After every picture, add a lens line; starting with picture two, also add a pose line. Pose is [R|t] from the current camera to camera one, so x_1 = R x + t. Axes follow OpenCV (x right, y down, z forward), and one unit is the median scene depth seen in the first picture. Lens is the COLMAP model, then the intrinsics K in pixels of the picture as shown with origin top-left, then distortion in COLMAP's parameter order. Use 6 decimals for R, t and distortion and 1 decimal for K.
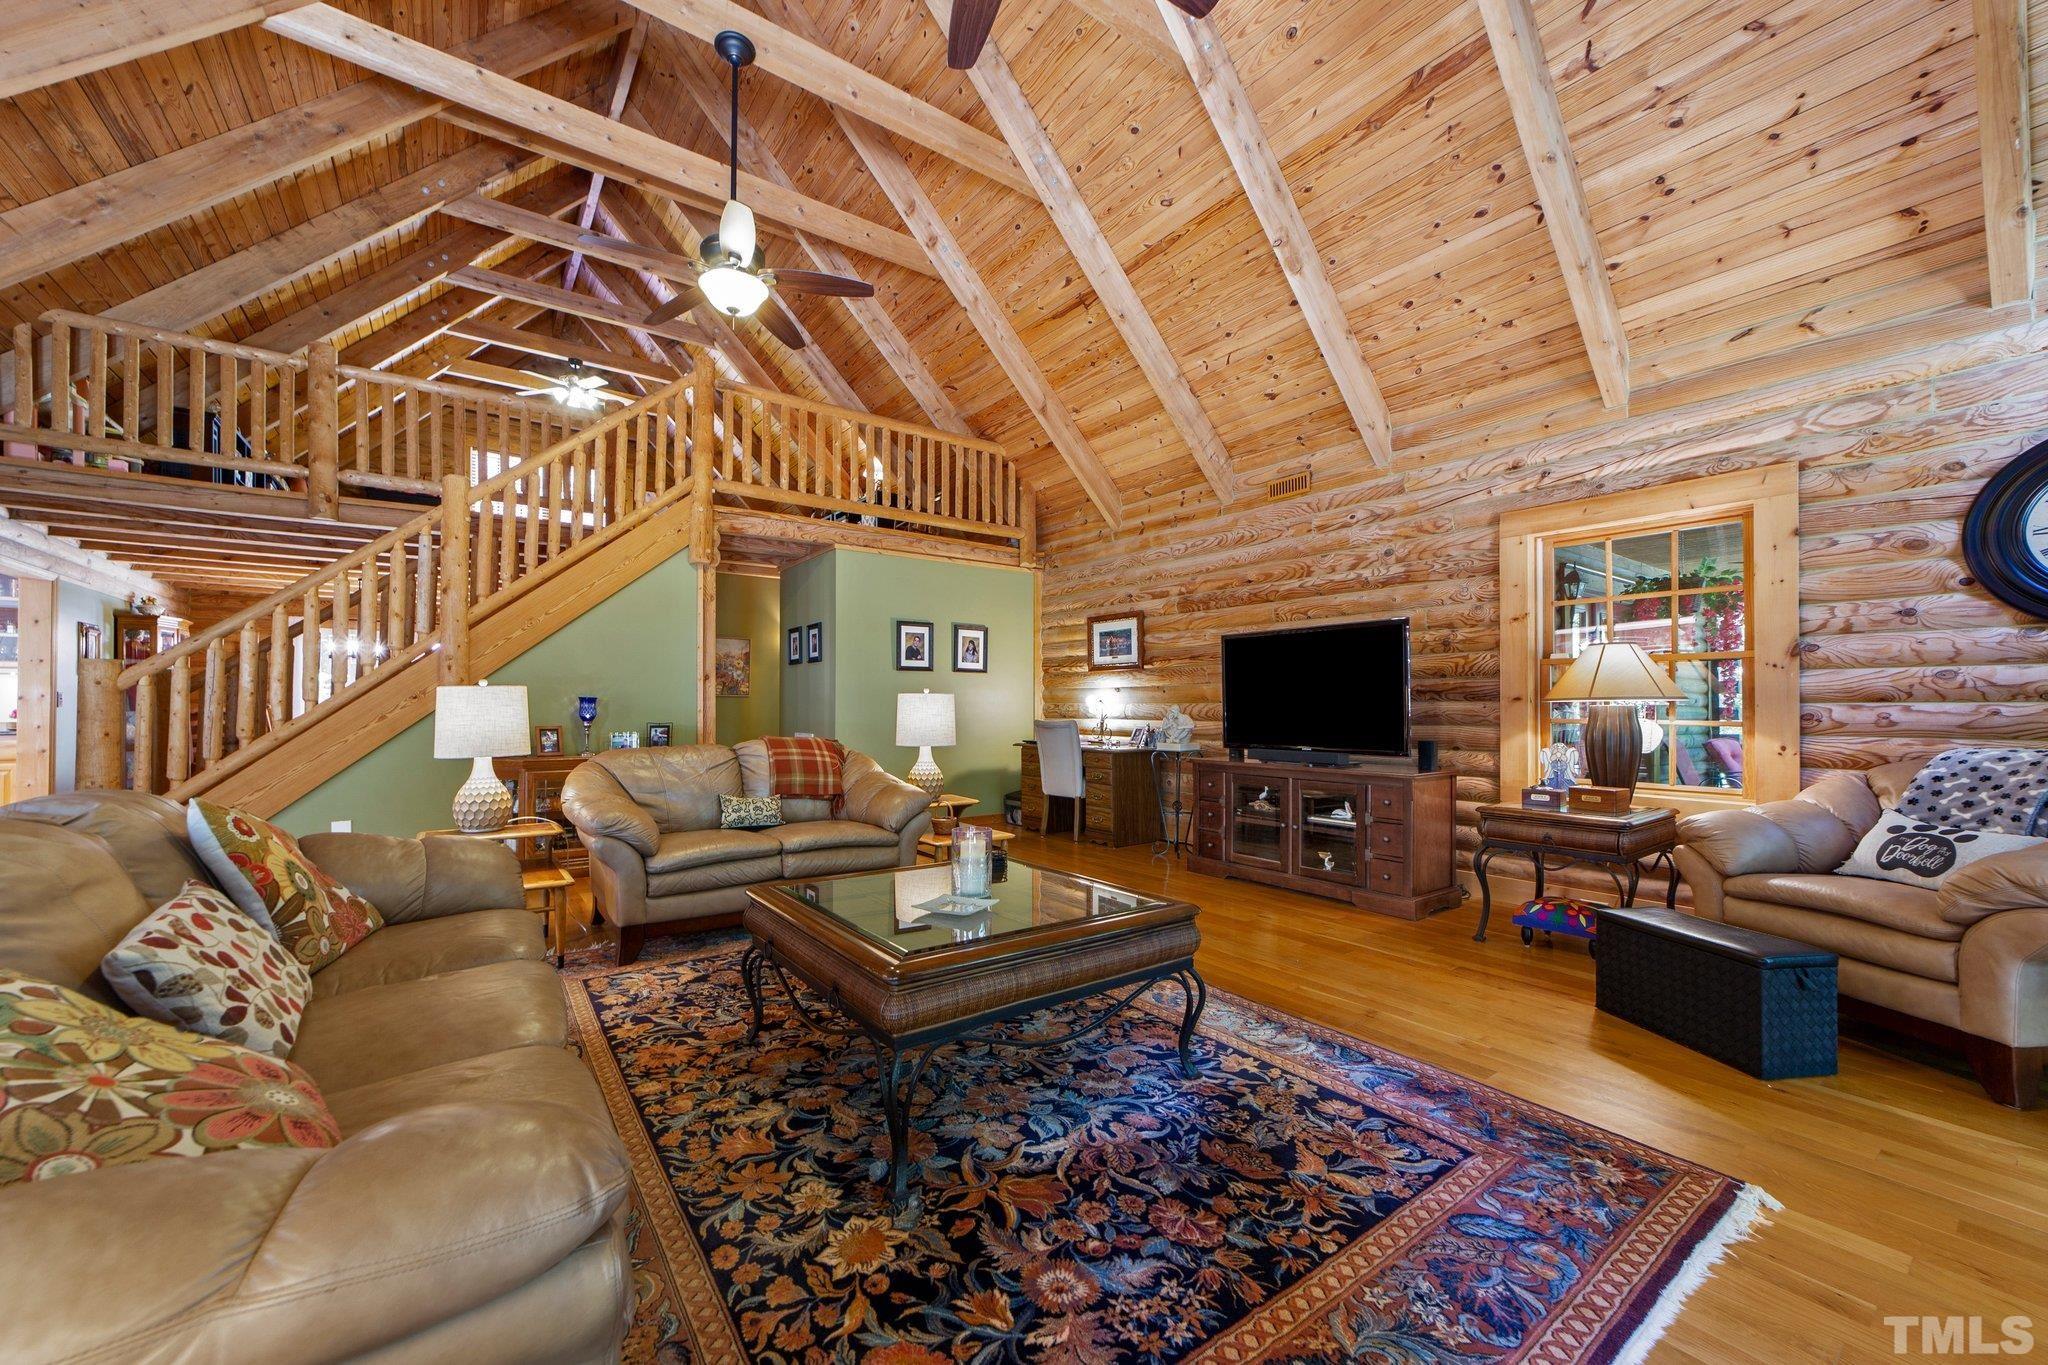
lens RADIAL K [[804.8, 0, 1020.3], [0, 804.8, 692.4], [0, 0, 1]] dist [-0.013526, 0.007162]
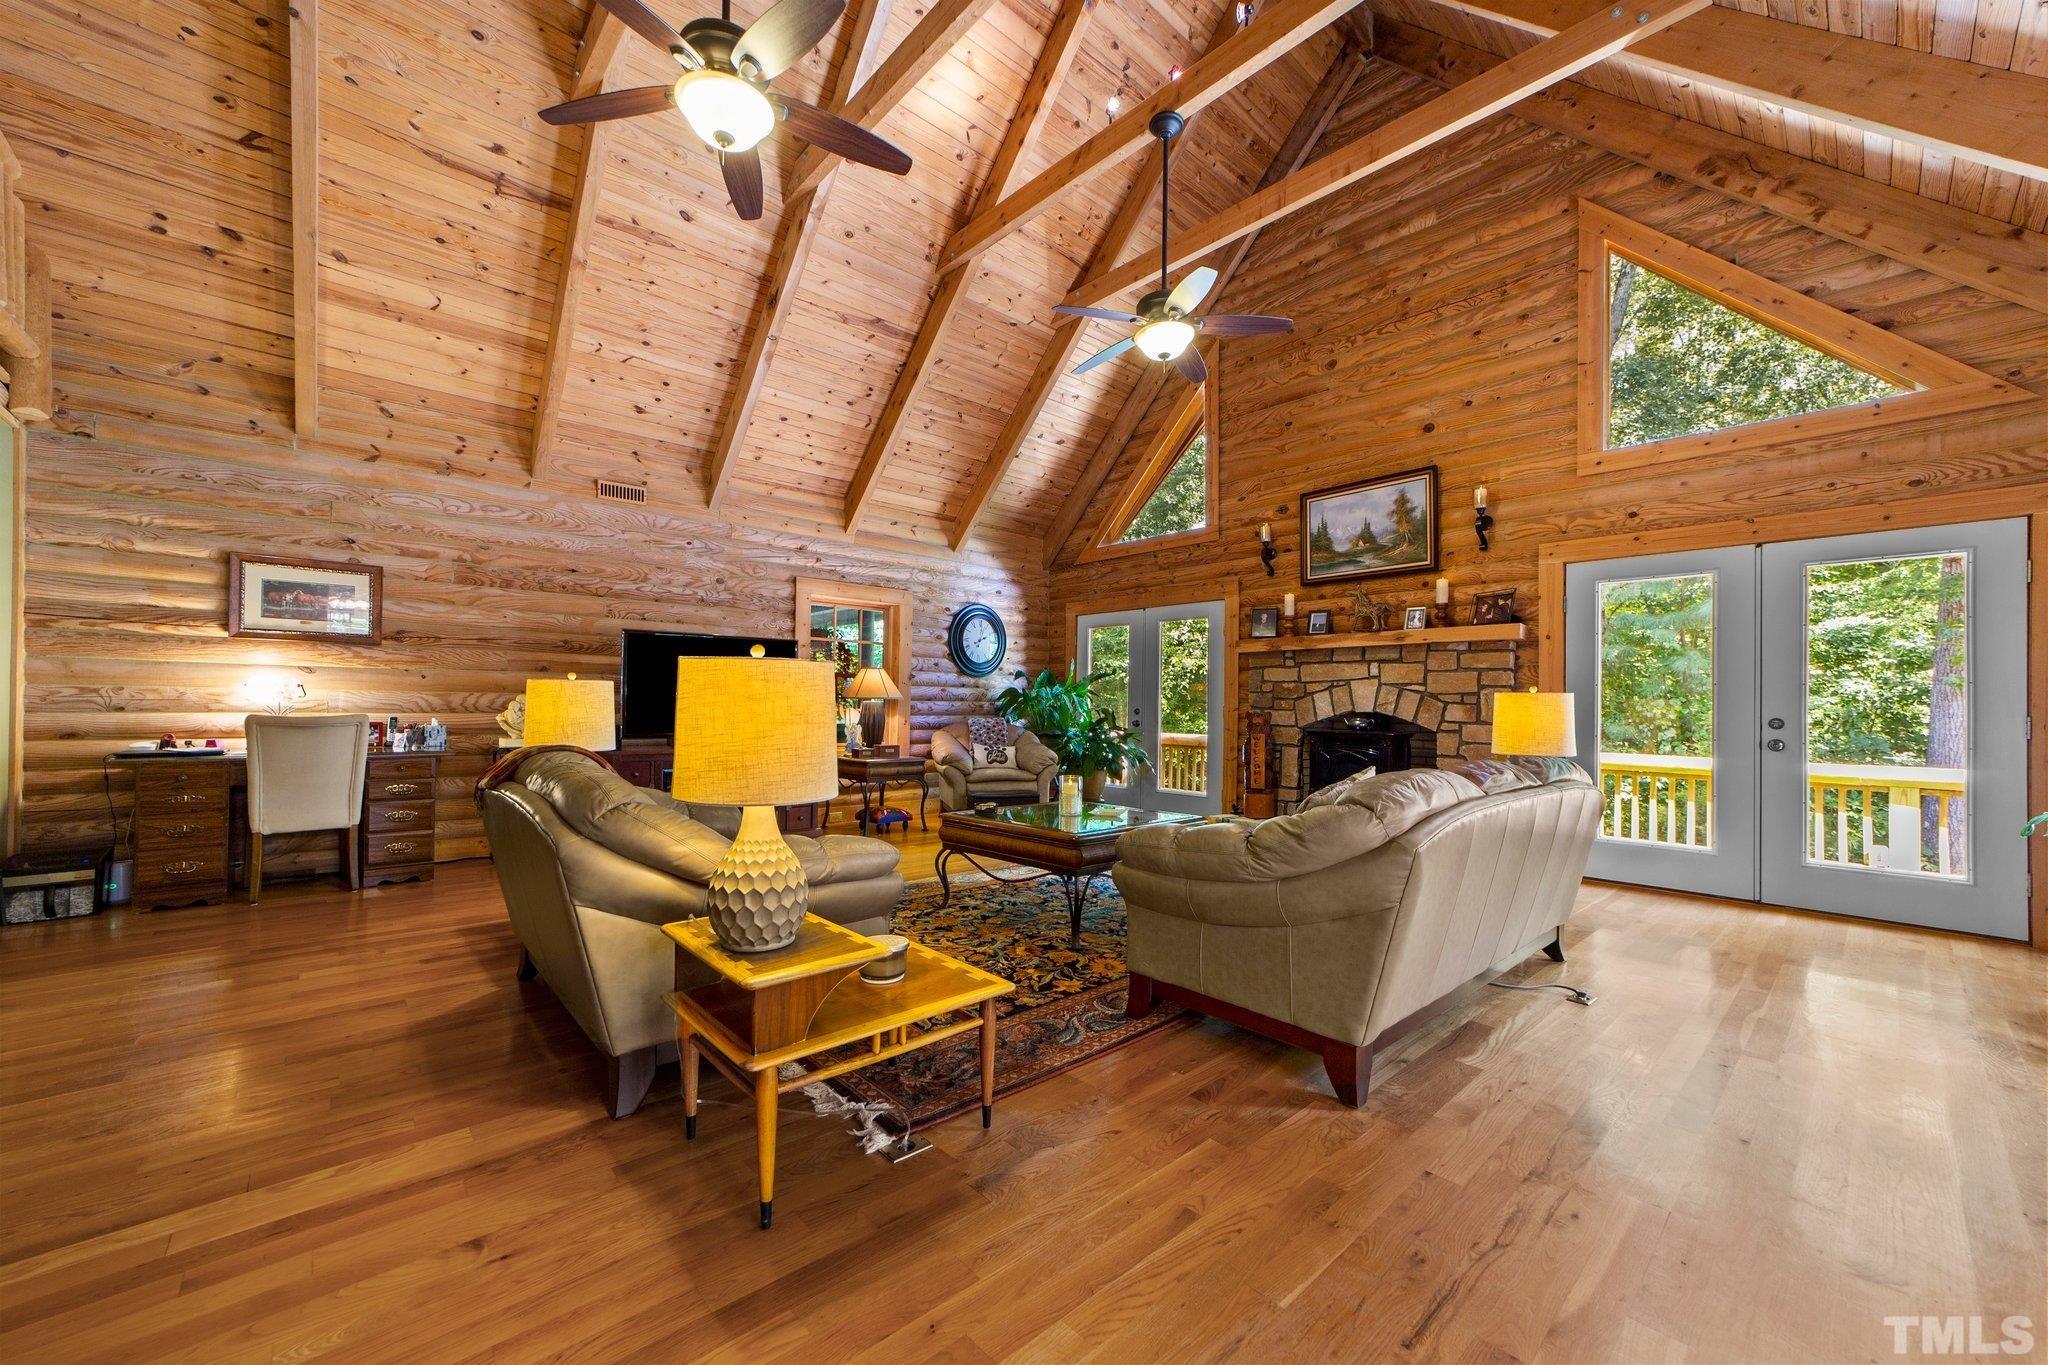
lens RADIAL K [[805.0, 0, 1036.7], [0, 805.0, 698.6], [0, 0, 1]] dist [-0.017679, 0.007276]
pose [[-0.143715, -0.002315, 0.989616, -0.868737], [-0.036751, 0.999320, -0.003000, 0.000449], [-0.988936, -0.036801, -0.143703, 0.646953]]
